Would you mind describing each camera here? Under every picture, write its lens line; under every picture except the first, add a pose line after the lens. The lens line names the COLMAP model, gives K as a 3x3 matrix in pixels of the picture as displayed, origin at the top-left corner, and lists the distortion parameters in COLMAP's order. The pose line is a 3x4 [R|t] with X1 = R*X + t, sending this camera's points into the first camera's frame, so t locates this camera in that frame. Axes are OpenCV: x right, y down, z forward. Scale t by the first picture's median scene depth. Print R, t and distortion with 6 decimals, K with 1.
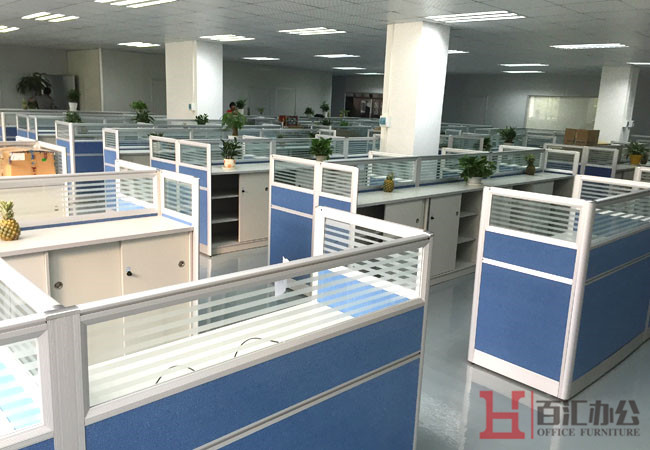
lens RADIAL K [[533.4, 0, 334.9], [0, 533.4, 228.0], [0, 0, 1]] dist [0.104808, -0.118327]
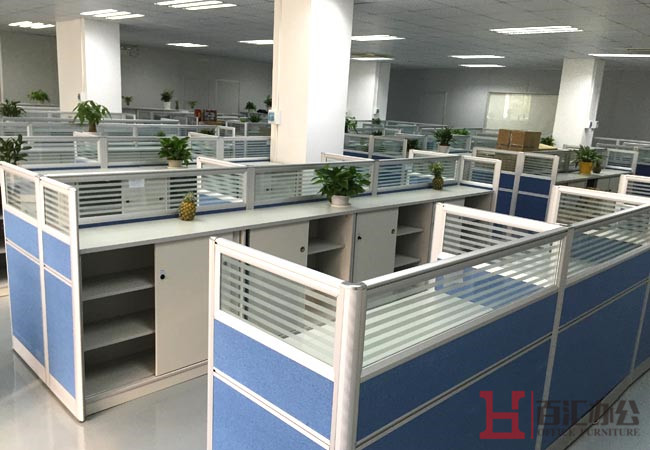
lens RADIAL K [[533.4, 0, 334.9], [0, 533.4, 228.0], [0, 0, 1]] dist [0.104808, -0.118327]
pose [[0.999779, 0.007110, 0.019805, 0.135051], [-0.007189, 0.999966, 0.003934, -0.030488], [-0.019777, -0.004076, 0.999796, 0.161207]]
